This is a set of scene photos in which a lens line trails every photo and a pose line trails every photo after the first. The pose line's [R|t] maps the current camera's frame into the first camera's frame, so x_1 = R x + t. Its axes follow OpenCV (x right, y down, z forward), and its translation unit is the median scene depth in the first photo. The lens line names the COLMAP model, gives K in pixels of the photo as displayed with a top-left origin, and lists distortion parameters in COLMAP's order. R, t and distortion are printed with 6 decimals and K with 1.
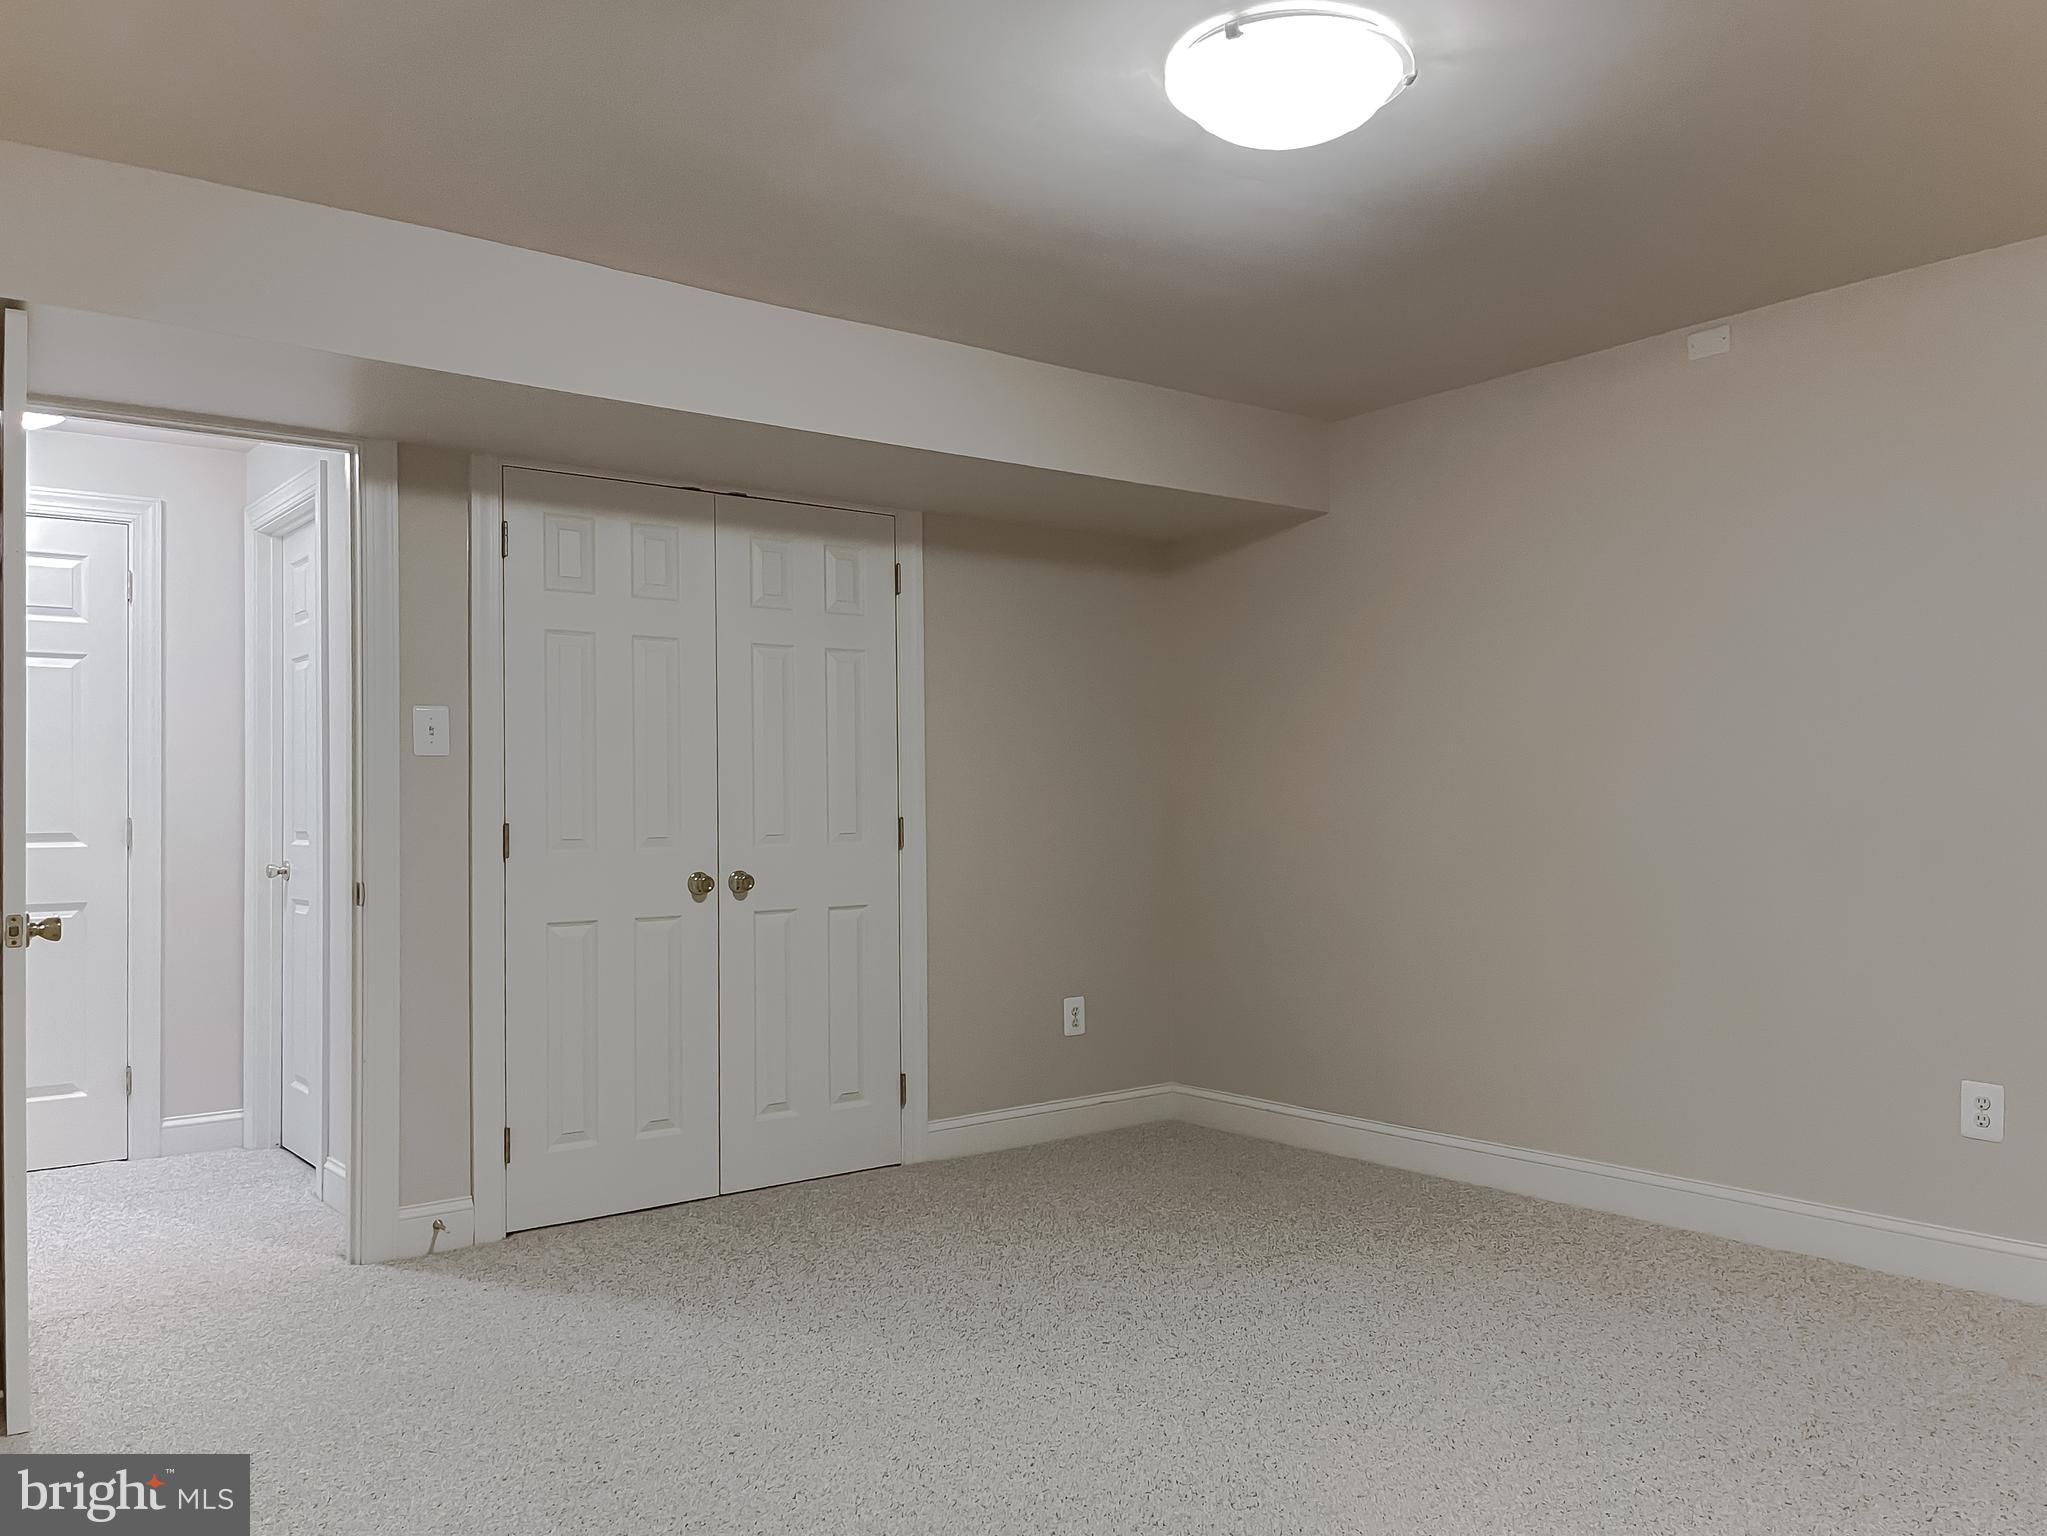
lens RADIAL K [[1753.1, 0, 1023.5], [0, 1753.1, 768.0], [0, 0, 1]] dist [0.056119, -0.000457]
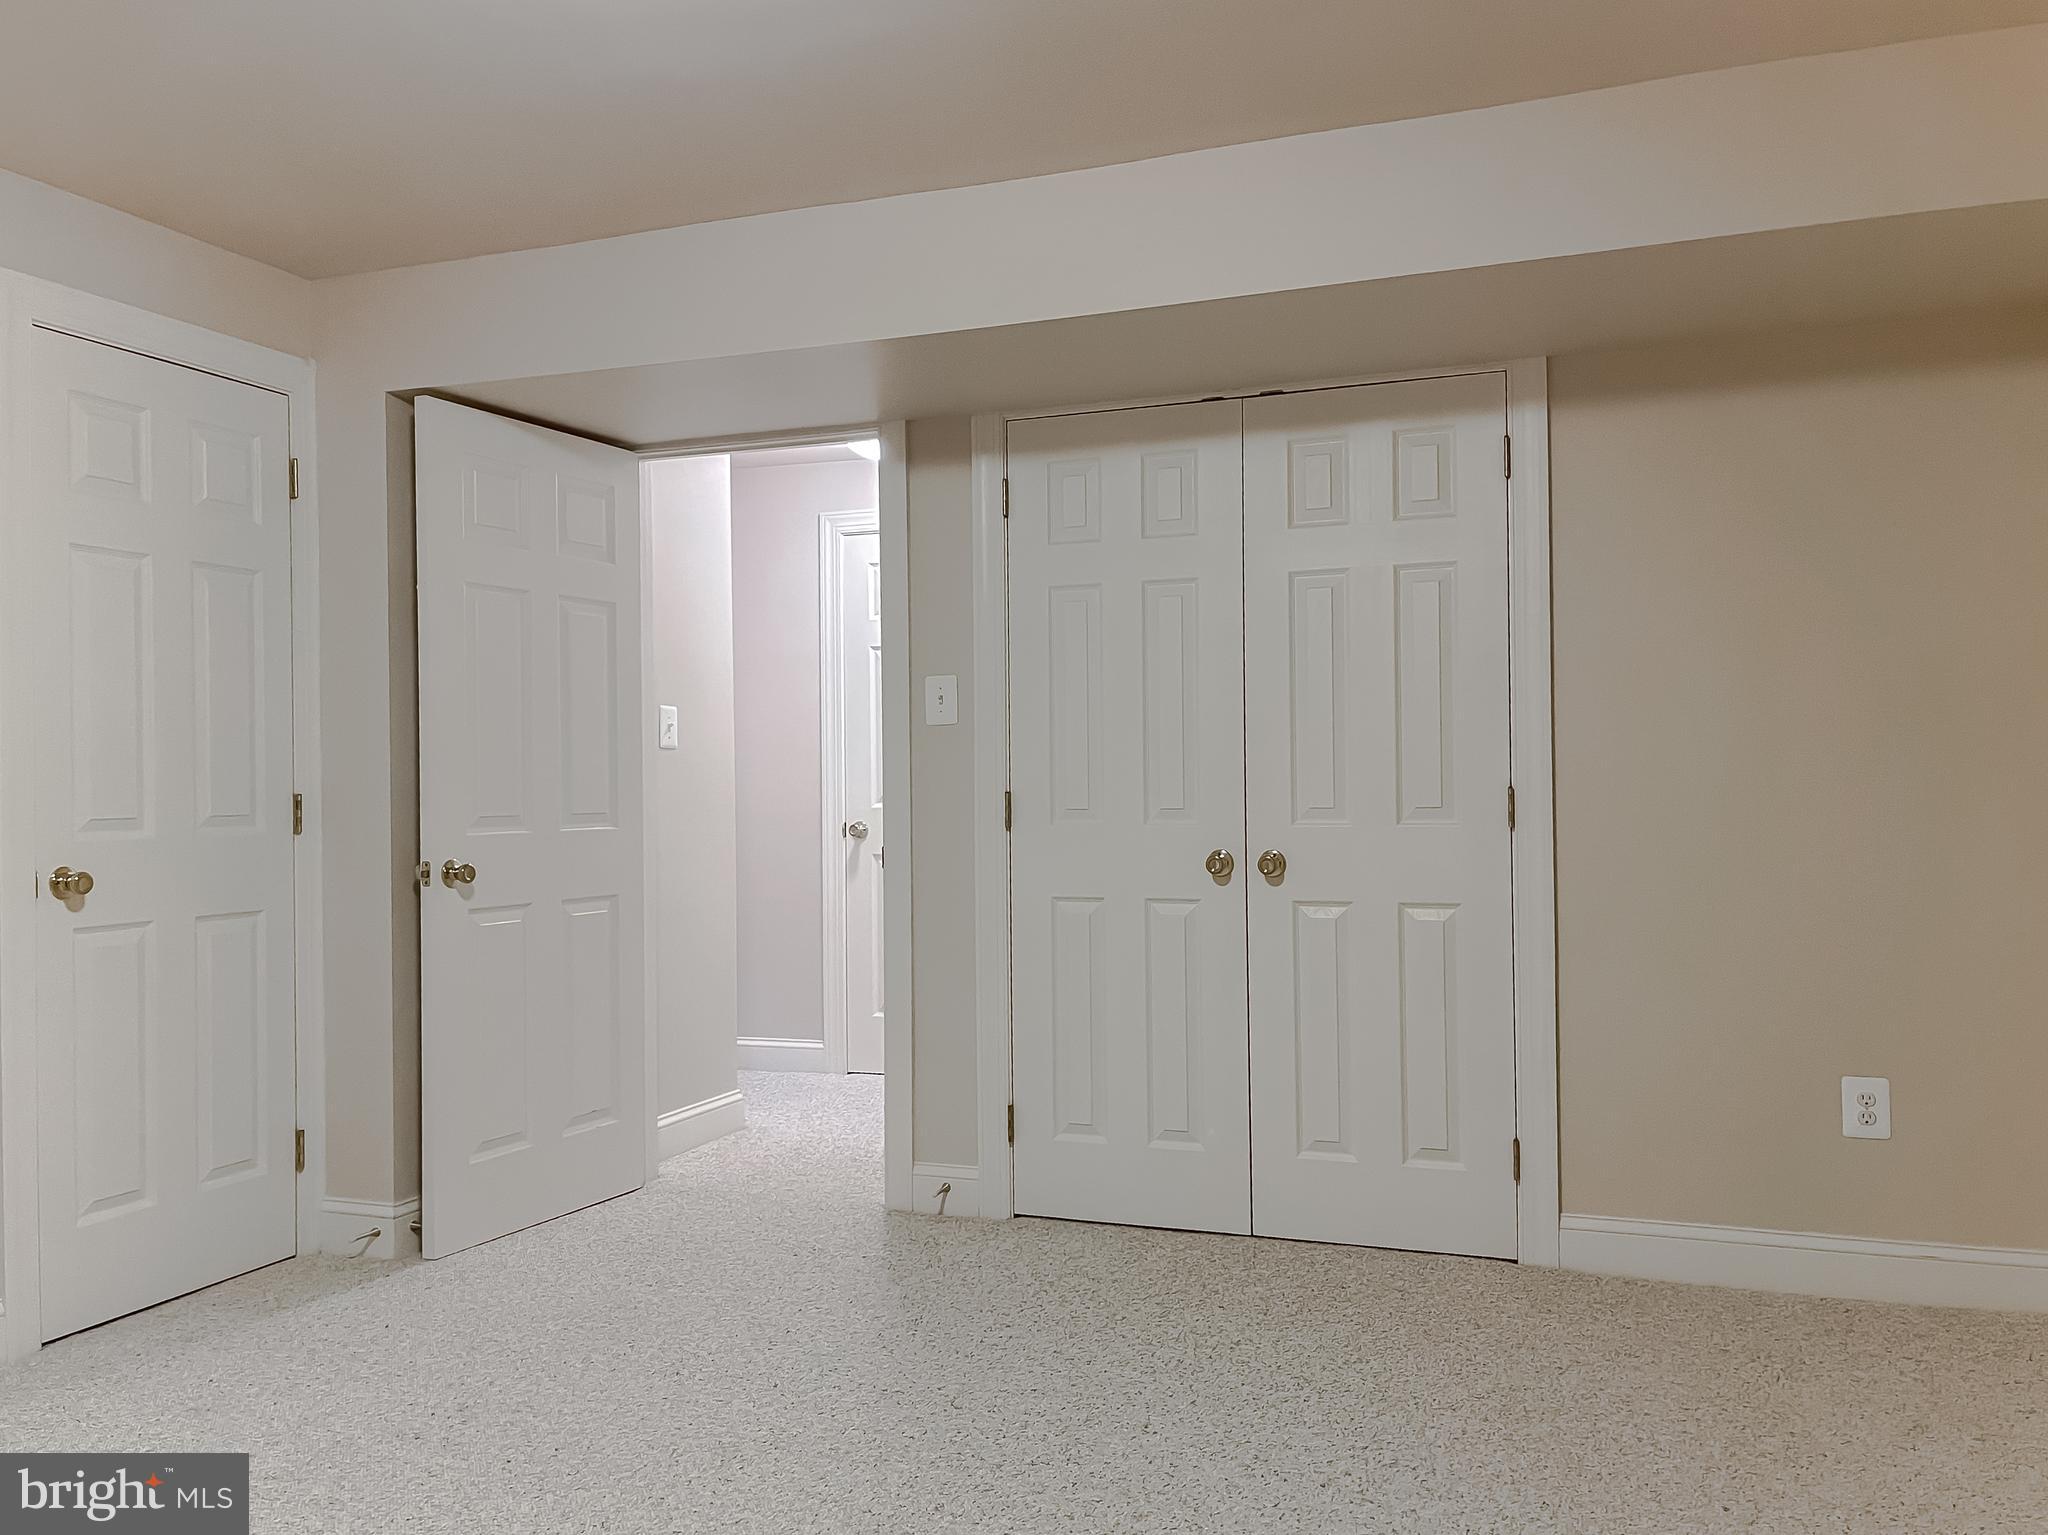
lens RADIAL K [[1754.0, 0, 1024.0], [0, 1754.0, 767.5], [0, 0, 1]] dist [0.056119, -0.000457]
pose [[0.460223, -0.001870, -0.887801, 0.554149], [0.028658, 0.999508, 0.012750, 0.006227], [0.887341, -0.031311, 0.460050, 0.555992]]
